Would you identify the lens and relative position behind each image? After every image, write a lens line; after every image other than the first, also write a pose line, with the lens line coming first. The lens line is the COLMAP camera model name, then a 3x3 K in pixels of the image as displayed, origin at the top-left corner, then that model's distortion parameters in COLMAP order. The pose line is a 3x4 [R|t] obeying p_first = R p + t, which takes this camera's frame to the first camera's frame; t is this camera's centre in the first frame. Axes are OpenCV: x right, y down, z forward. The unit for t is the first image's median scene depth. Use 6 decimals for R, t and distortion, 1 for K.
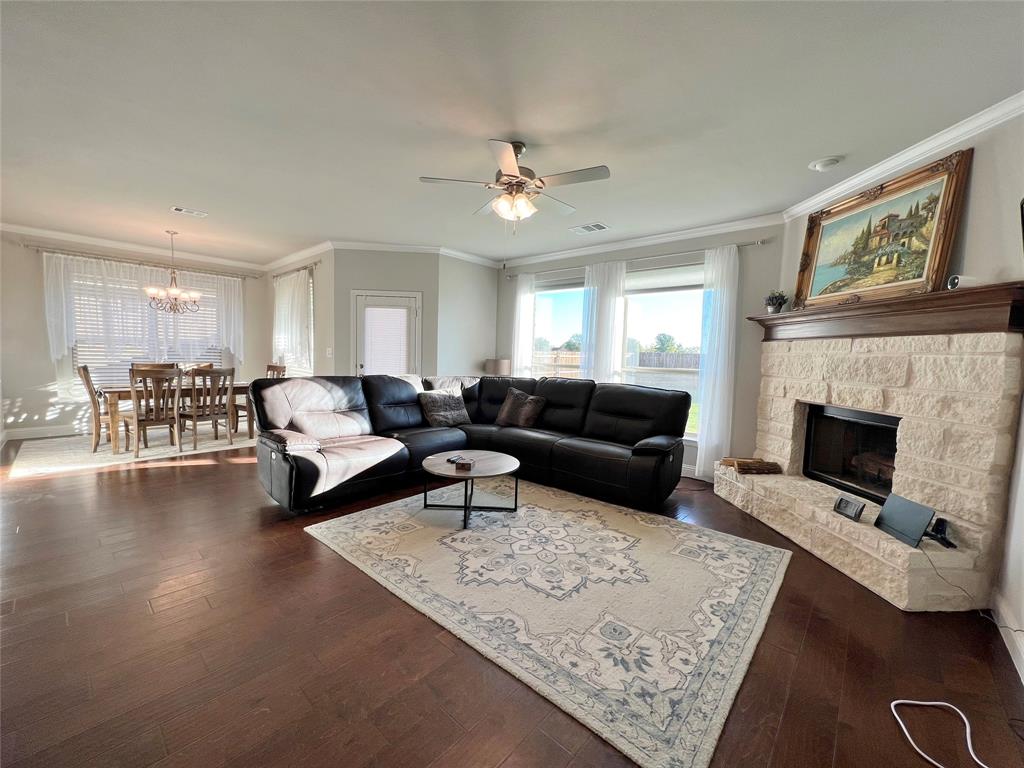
lens RADIAL K [[410.2, 0, 514.9], [0, 410.2, 385.4], [0, 0, 1]] dist [-0.001875, 0.000350]
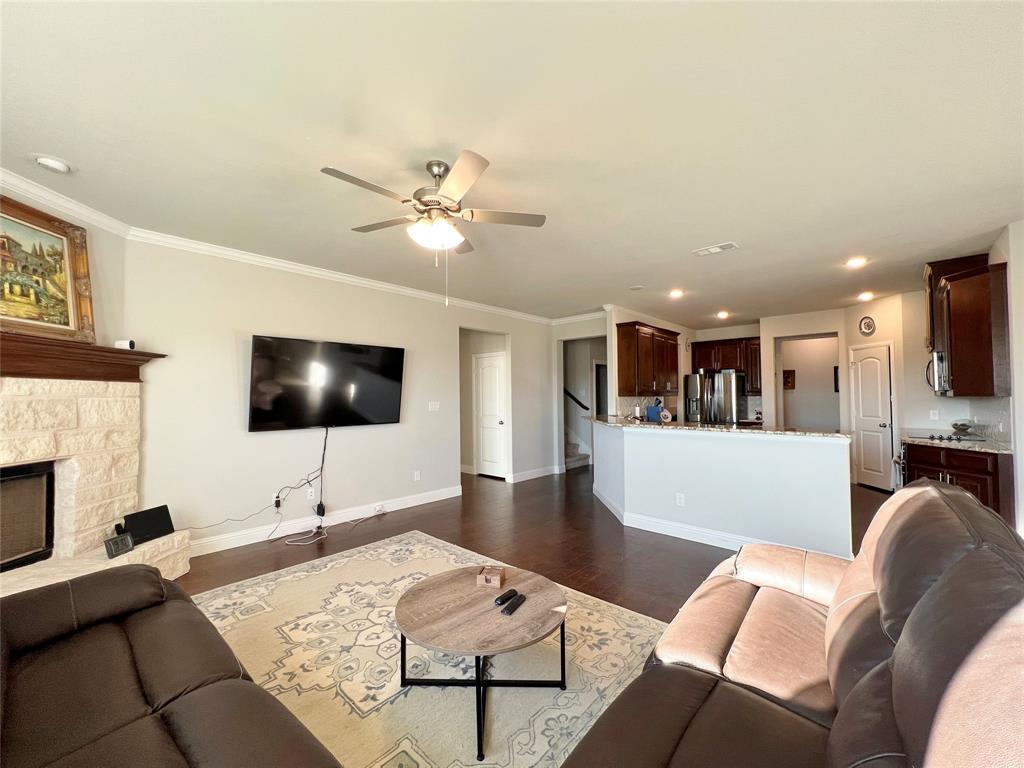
lens RADIAL K [[410.2, 0, 514.9], [0, 410.2, 385.4], [0, 0, 1]] dist [-0.001875, 0.000350]
pose [[-0.999521, -0.025033, 0.018193, -0.164535], [-0.024137, 0.998561, 0.047897, -0.151100], [-0.019366, 0.047435, -0.998687, 1.665650]]
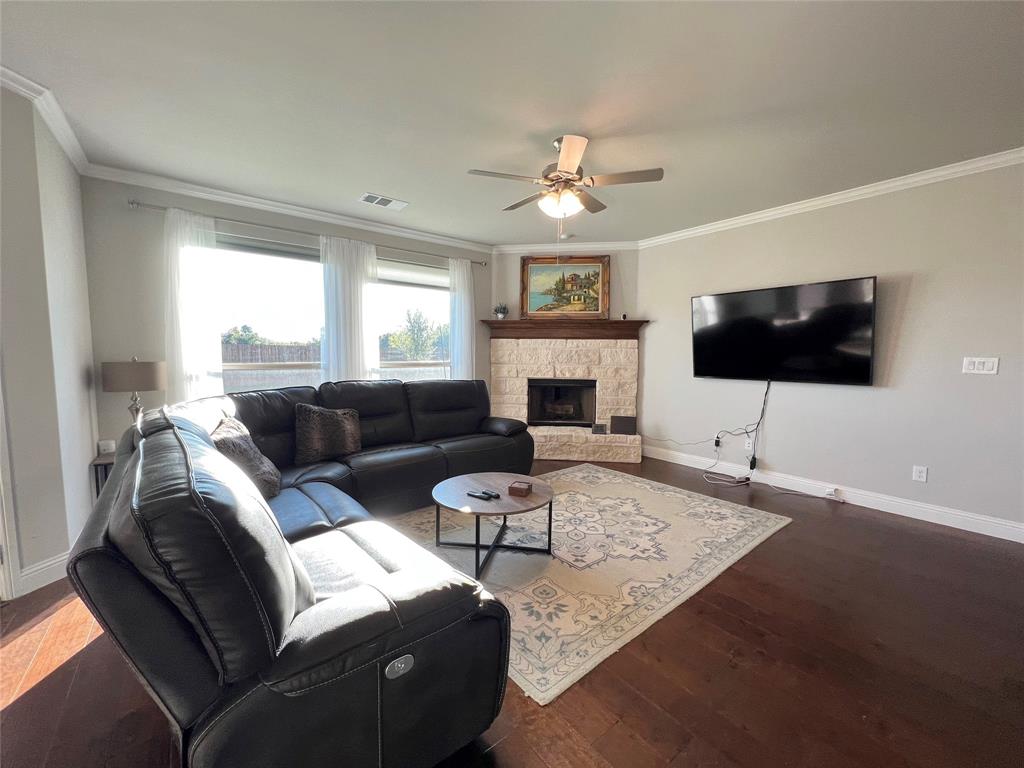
lens RADIAL K [[410.2, 0, 514.9], [0, 410.2, 385.4], [0, 0, 1]] dist [-0.001875, 0.000350]
pose [[0.171313, -0.106585, 0.979434, -0.922241], [0.071951, 0.992830, 0.095457, -0.096198], [-0.982586, 0.054118, 0.177754, 0.861648]]
